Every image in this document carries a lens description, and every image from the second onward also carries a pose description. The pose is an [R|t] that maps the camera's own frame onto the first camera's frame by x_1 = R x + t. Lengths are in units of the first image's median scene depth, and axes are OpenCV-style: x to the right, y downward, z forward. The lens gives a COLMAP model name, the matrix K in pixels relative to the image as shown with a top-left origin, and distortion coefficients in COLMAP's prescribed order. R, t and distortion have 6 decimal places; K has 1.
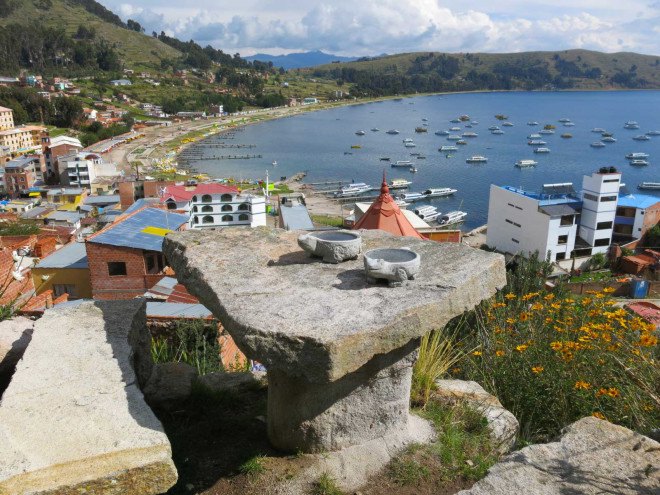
lens RADIAL K [[790.1, 0, 330.0], [0, 790.1, 247.5], [0, 0, 1]] dist [-0.009359, -0.008834]
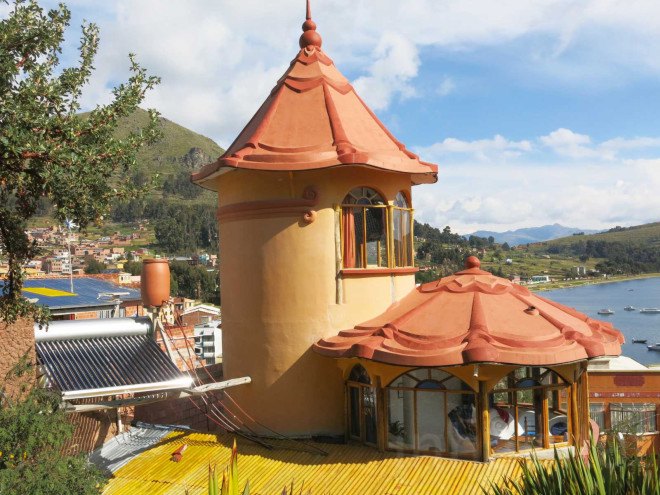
lens RADIAL K [[790.1, 0, 330.0], [0, 790.1, 247.5], [0, 0, 1]] dist [-0.009359, -0.008834]
pose [[0.924235, -0.054037, -0.377980, 0.075505], [-0.079407, 0.941088, -0.328707, 0.048778], [0.373475, 0.333817, 0.865496, 0.261766]]
